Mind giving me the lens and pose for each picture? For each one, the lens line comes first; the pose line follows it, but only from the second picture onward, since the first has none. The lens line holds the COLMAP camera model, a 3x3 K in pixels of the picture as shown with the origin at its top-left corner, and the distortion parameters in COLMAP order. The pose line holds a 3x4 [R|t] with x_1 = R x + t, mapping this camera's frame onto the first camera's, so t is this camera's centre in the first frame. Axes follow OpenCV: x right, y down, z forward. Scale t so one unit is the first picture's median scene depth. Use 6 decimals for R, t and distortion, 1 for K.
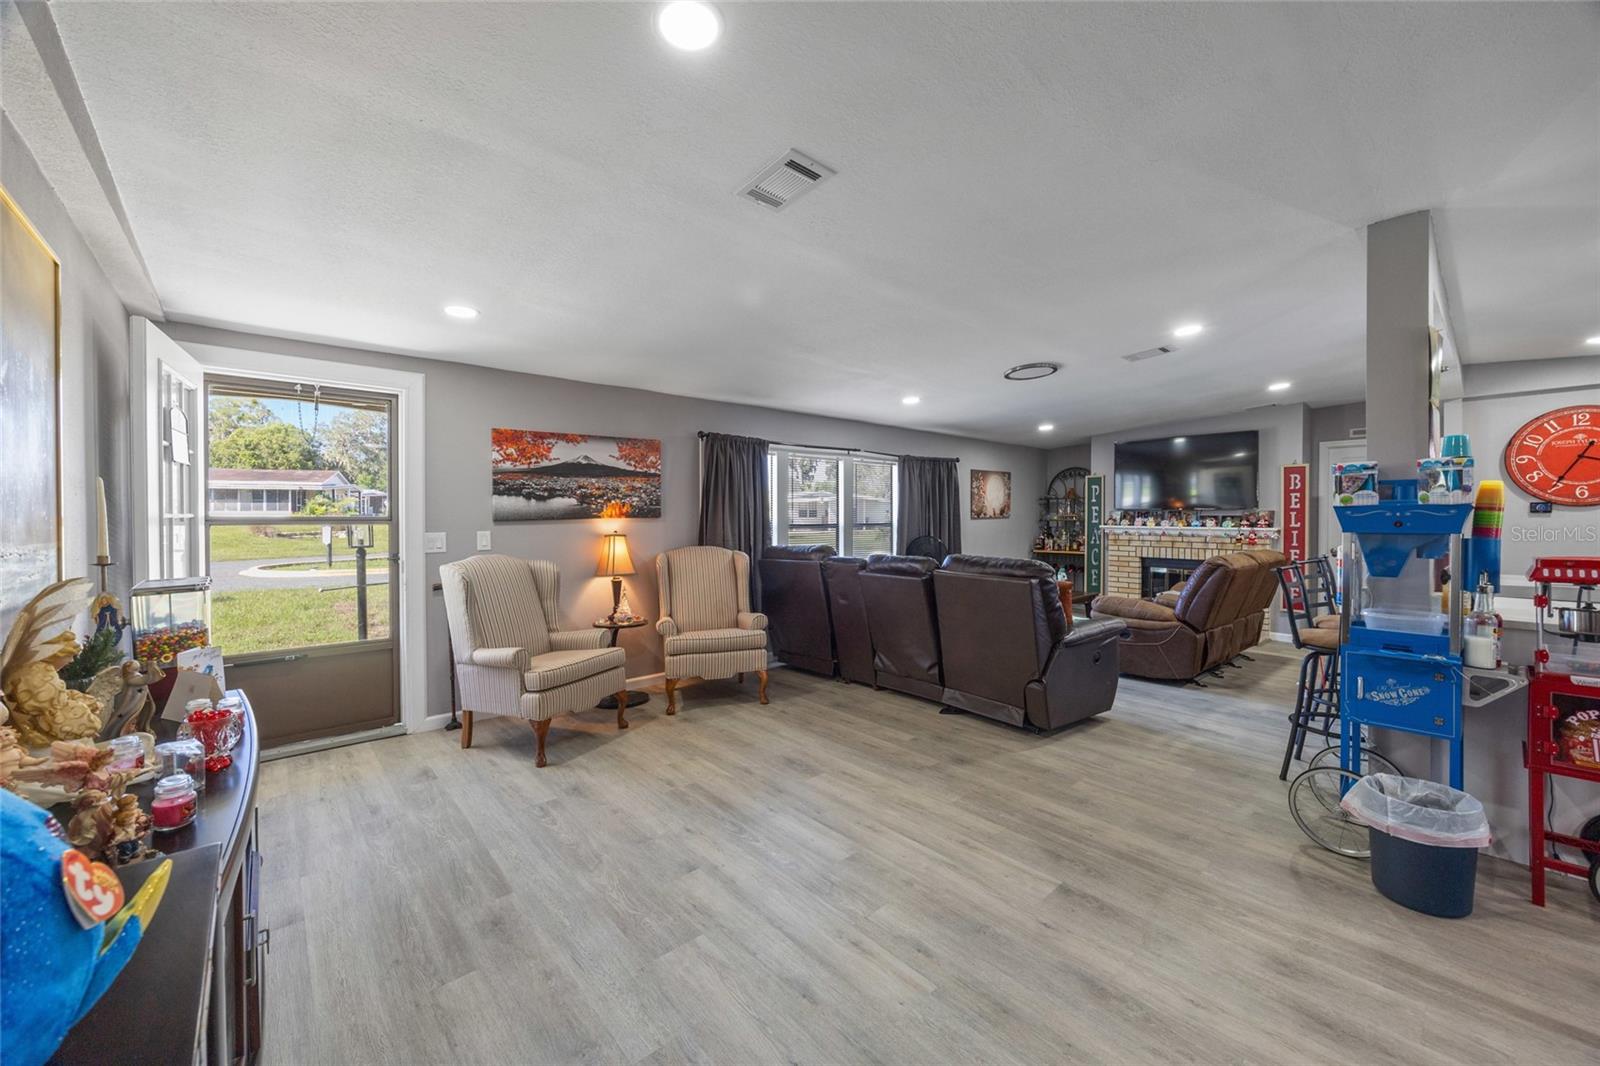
lens RADIAL K [[623.5, 0, 803.5], [0, 623.5, 516.9], [0, 0, 1]] dist [-0.001610, -0.000144]
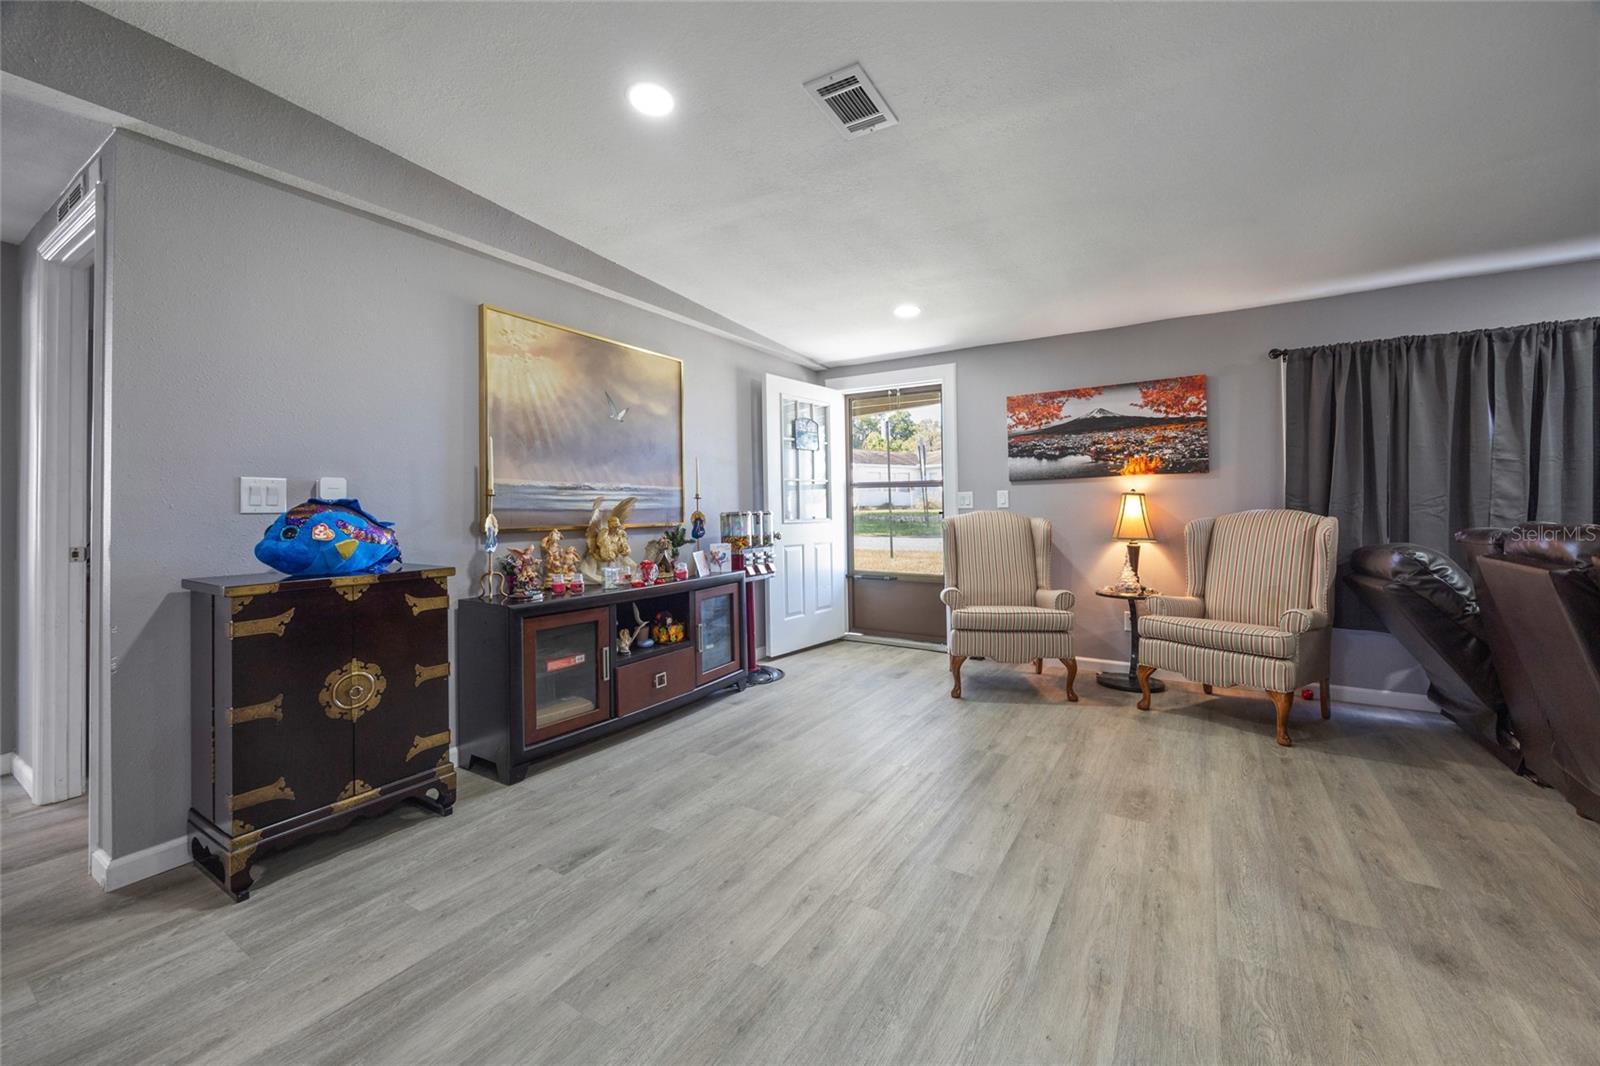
lens RADIAL K [[623.5, 0, 804.0], [0, 623.5, 501.2], [0, 0, 1]] dist [-0.001610, -0.000144]
pose [[0.277819, -0.007214, -0.960606, 0.366780], [0.007242, 0.999959, -0.005415, 0.036264], [0.960606, -0.005453, 0.277860, 0.279597]]
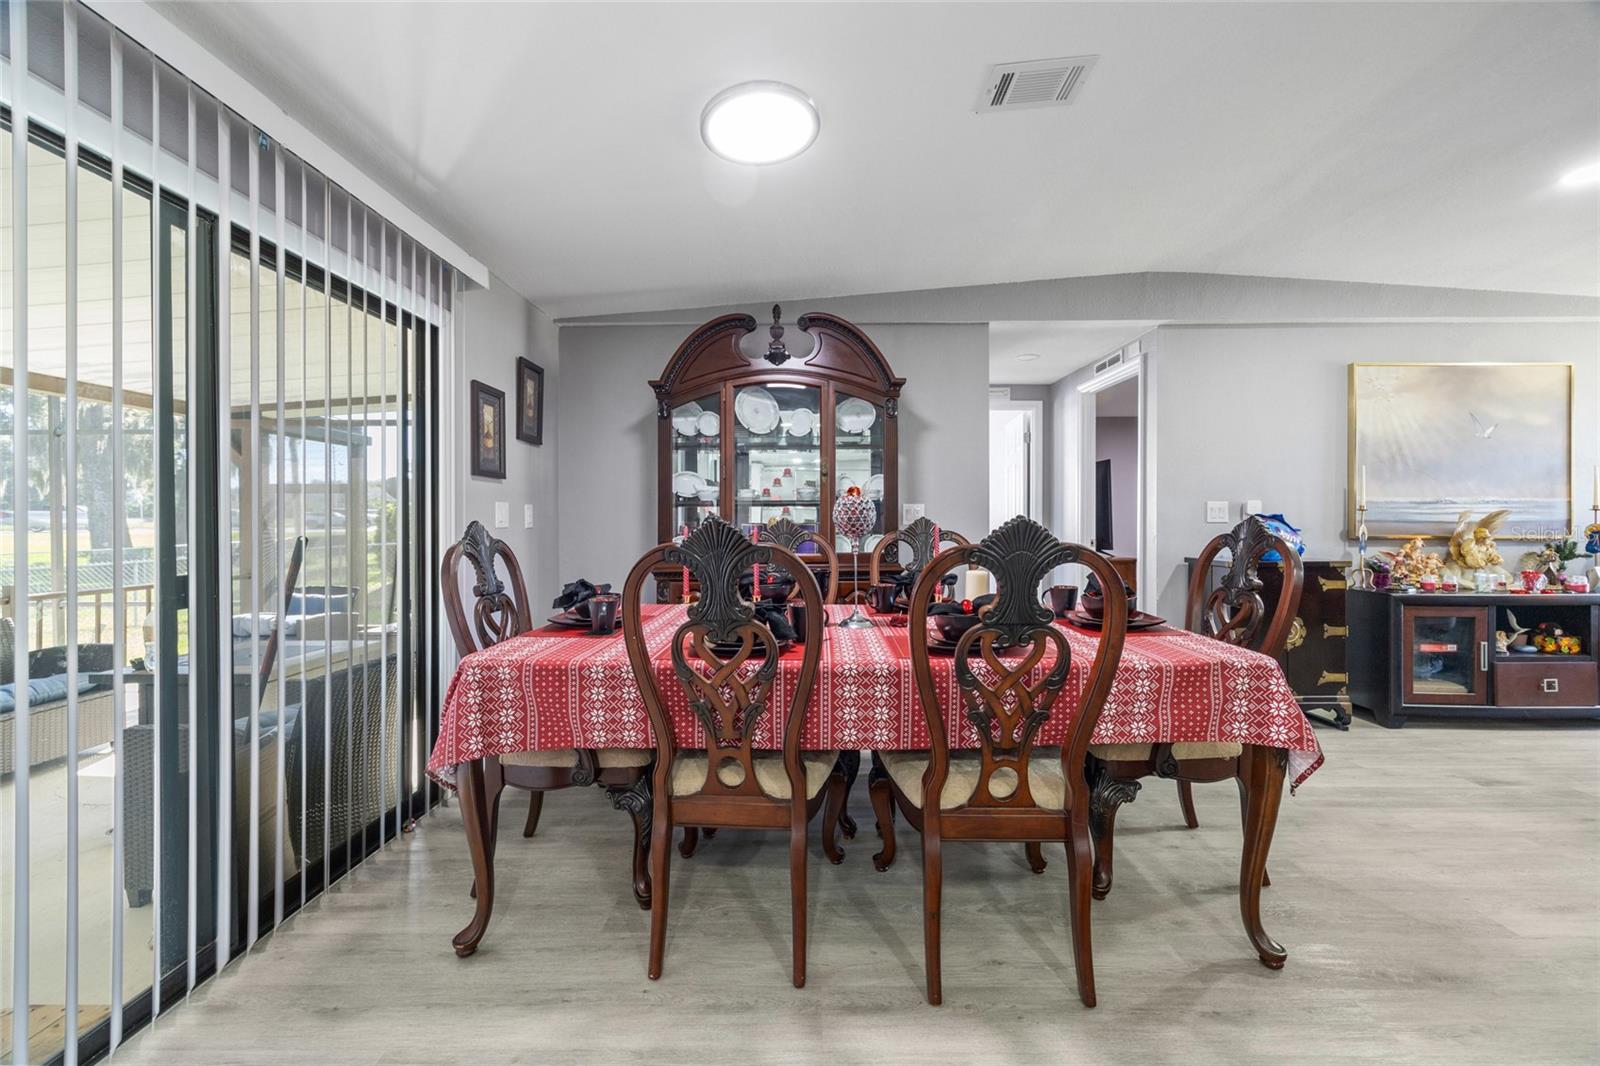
lens RADIAL K [[623.5, 0, 812.6], [0, 623.5, 523.7], [0, 0, 1]] dist [-0.001610, -0.000144]
pose [[-0.668283, 0.009797, -0.743843, 0.715629], [0.005542, 0.999951, 0.008192, 0.032648], [0.743887, 0.001352, -0.668305, 0.177033]]
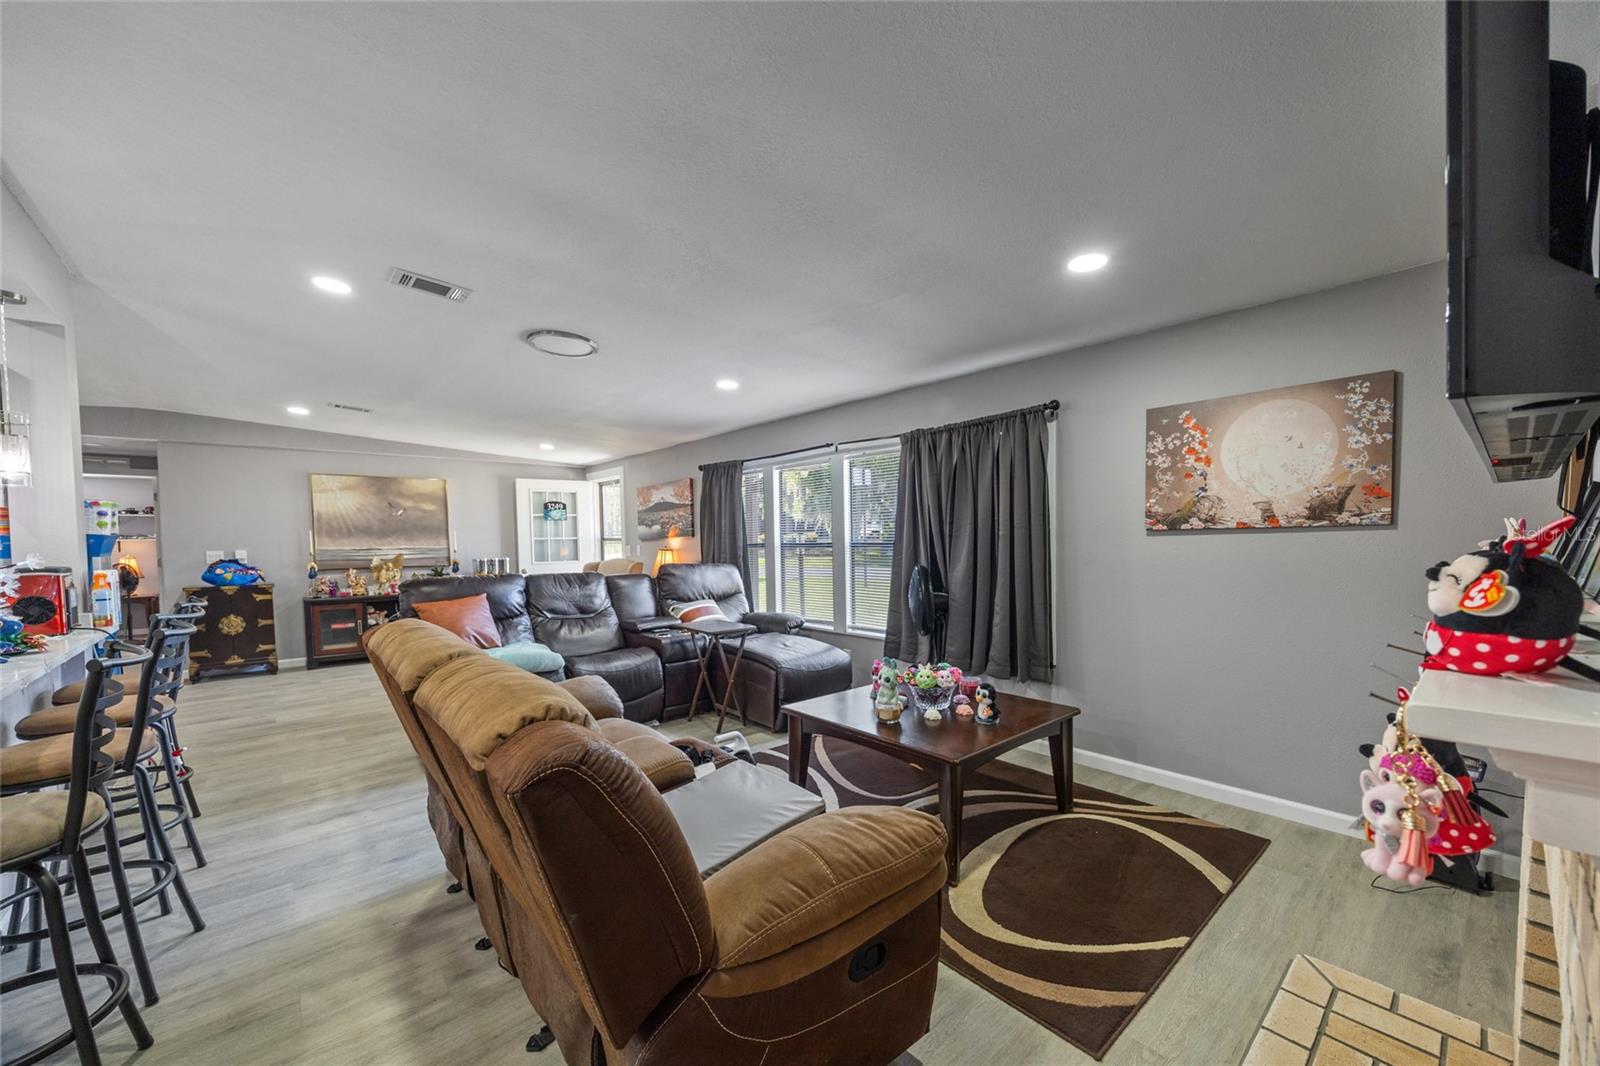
lens RADIAL K [[623.5, 0, 795.0], [0, 623.5, 565.2], [0, 0, 1]] dist [-0.001610, -0.000144]
pose [[-0.023694, 0.045091, -0.998702, 1.035722], [0.013406, 0.998907, 0.044783, 0.003846], [0.999629, -0.012327, -0.024272, 1.196972]]
